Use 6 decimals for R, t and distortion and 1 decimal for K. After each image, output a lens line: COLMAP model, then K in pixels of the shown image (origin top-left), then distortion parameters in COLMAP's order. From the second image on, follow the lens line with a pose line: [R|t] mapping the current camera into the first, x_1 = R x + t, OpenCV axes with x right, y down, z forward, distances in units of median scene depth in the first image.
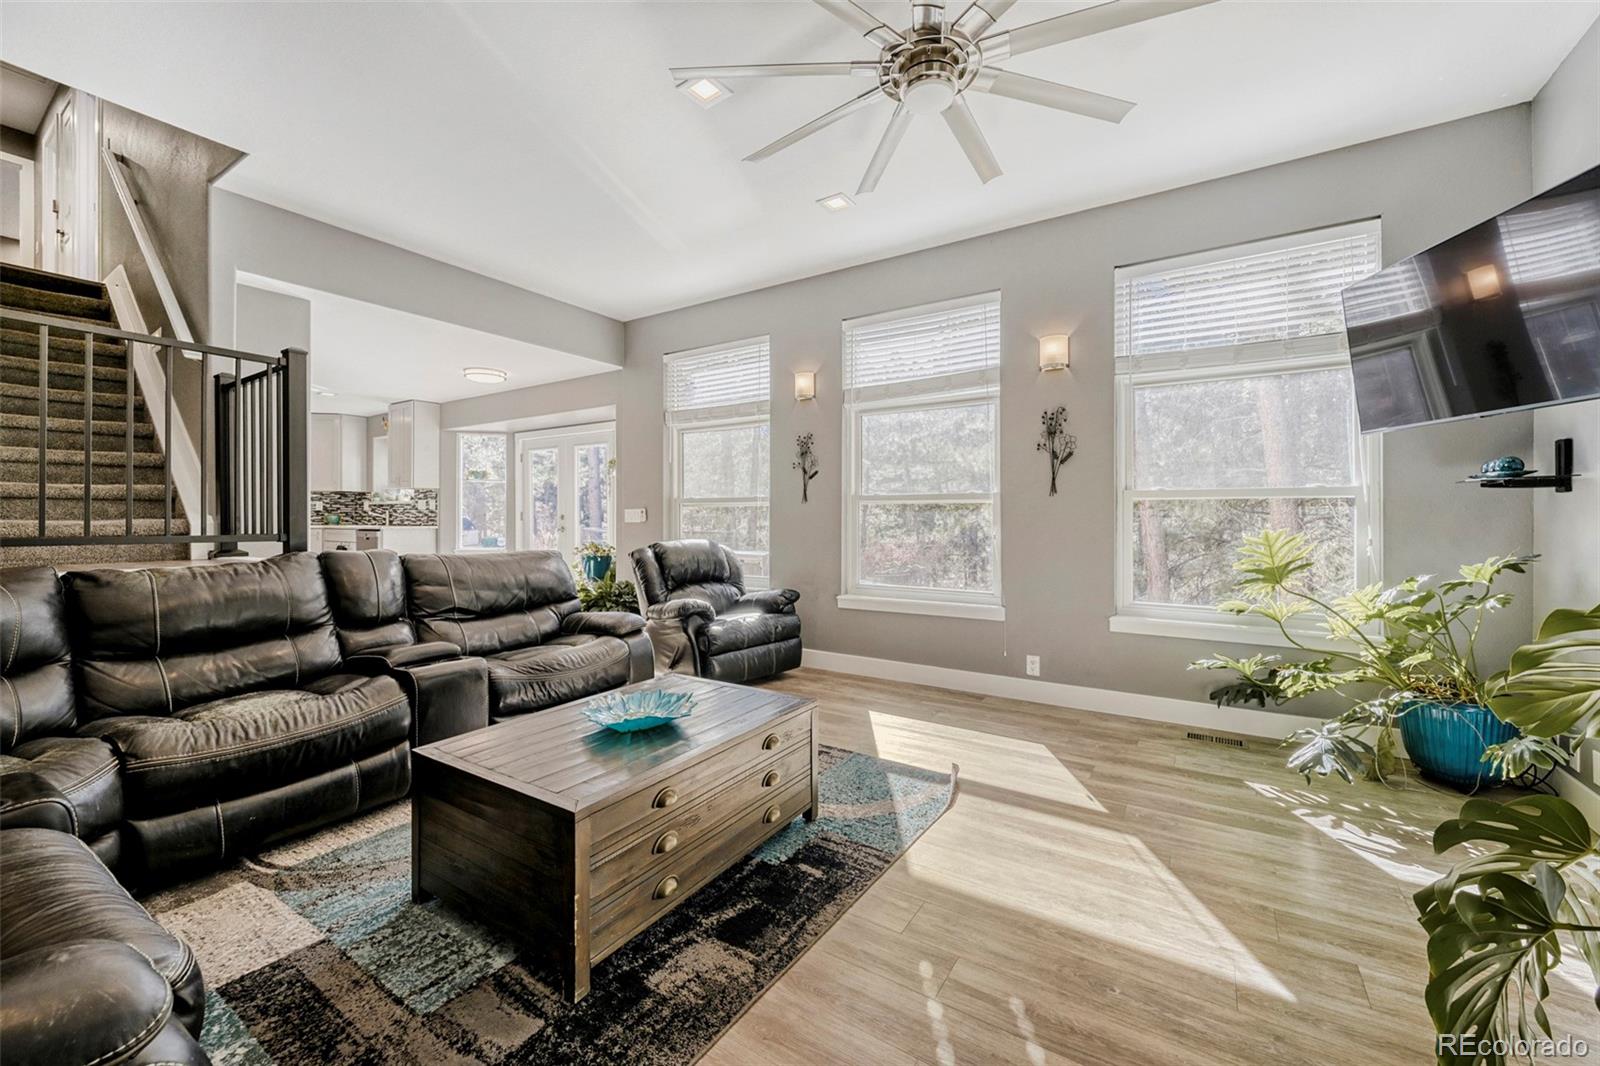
lens RADIAL K [[637.4, 0, 802.8], [0, 637.4, 523.7], [0, 0, 1]] dist [0.000683, 0.000251]
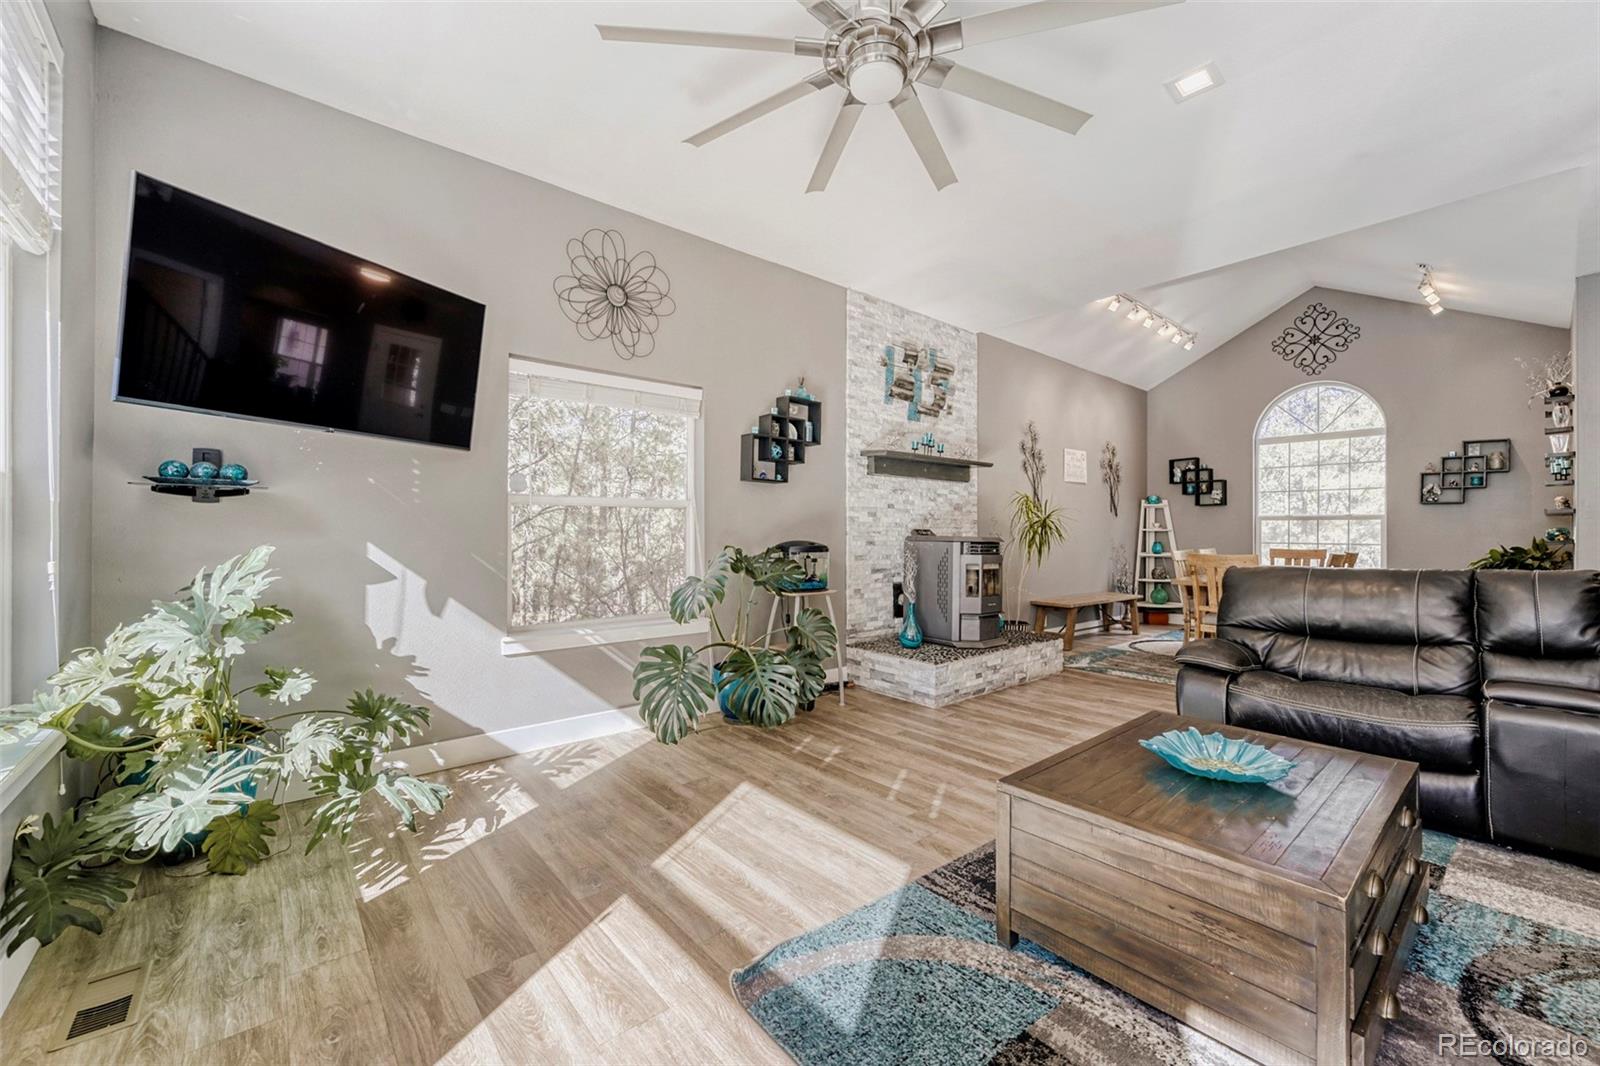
lens RADIAL K [[637.4, 0, 802.8], [0, 637.4, 523.7], [0, 0, 1]] dist [0.000683, 0.000251]
pose [[-0.955752, -0.000549, 0.294174, 0.022085], [-0.001717, 0.999992, -0.003712, -0.019259], [-0.294170, -0.004052, -0.955745, 1.891794]]
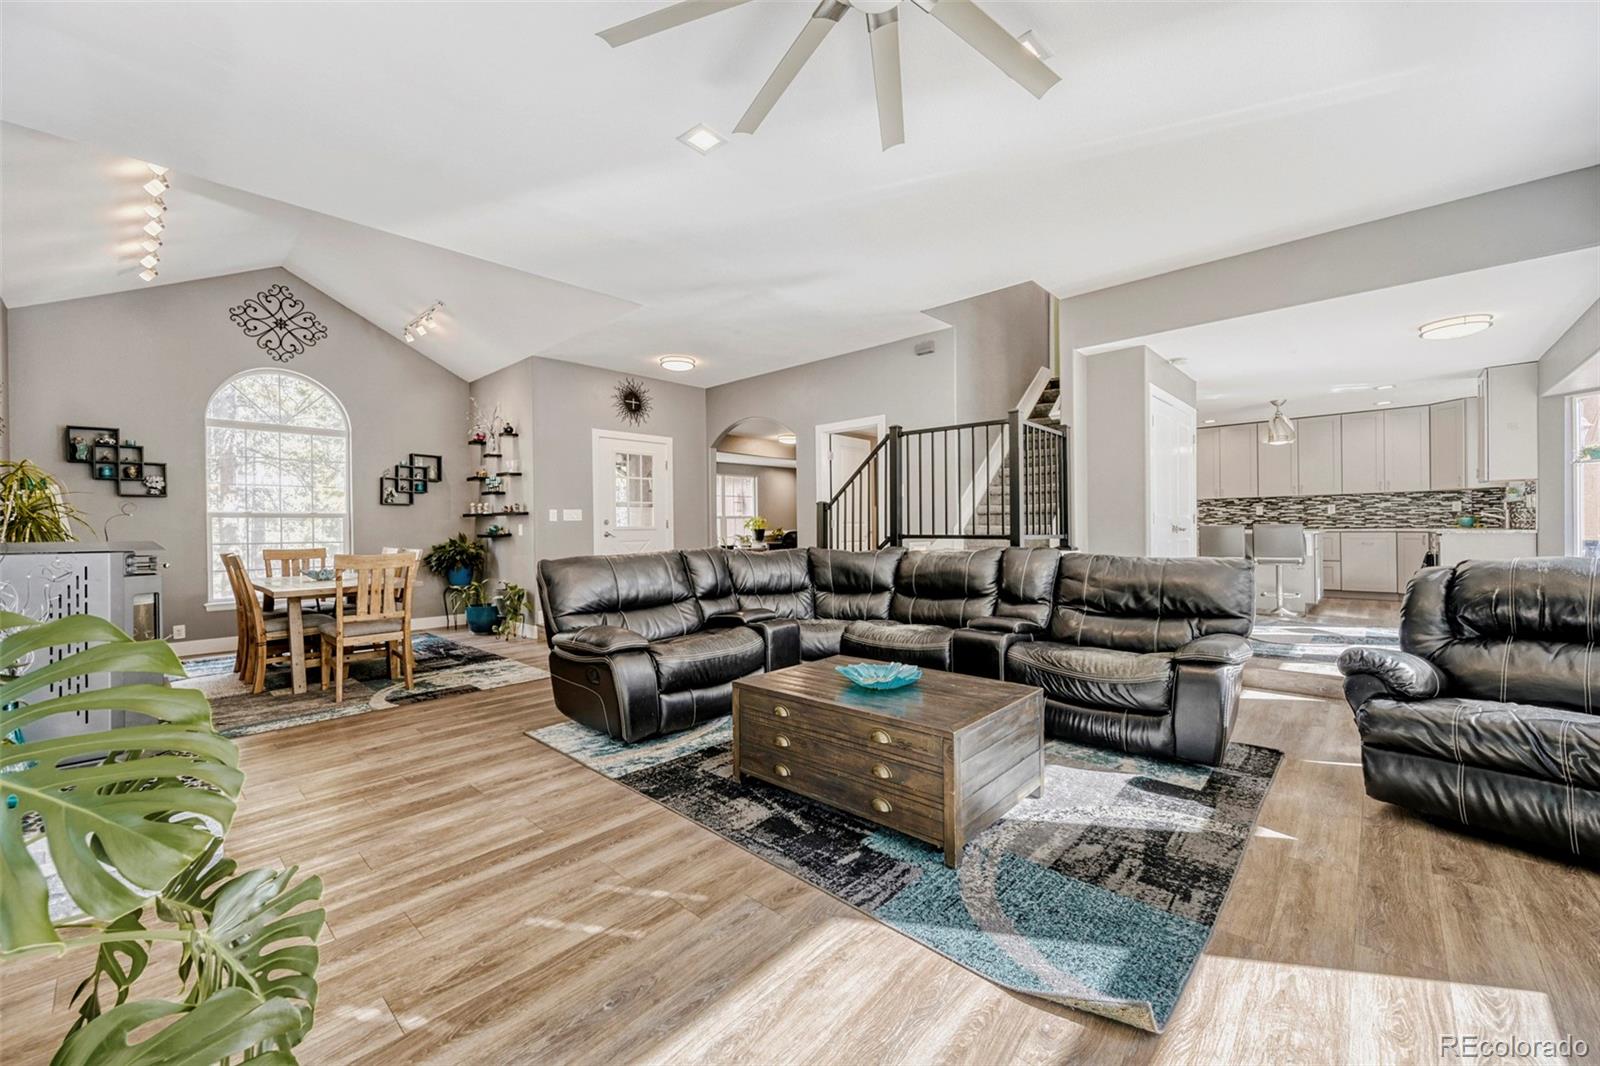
lens RADIAL K [[628.3, 0, 806.9], [0, 628.3, 526.6], [0, 0, 1]] dist [-0.000501, -0.000073]
pose [[-0.169533, 0.000192, -0.985525, 0.962262], [0.002236, 0.999997, -0.000190, -0.006542], [0.985522, -0.002236, -0.169533, 1.013476]]
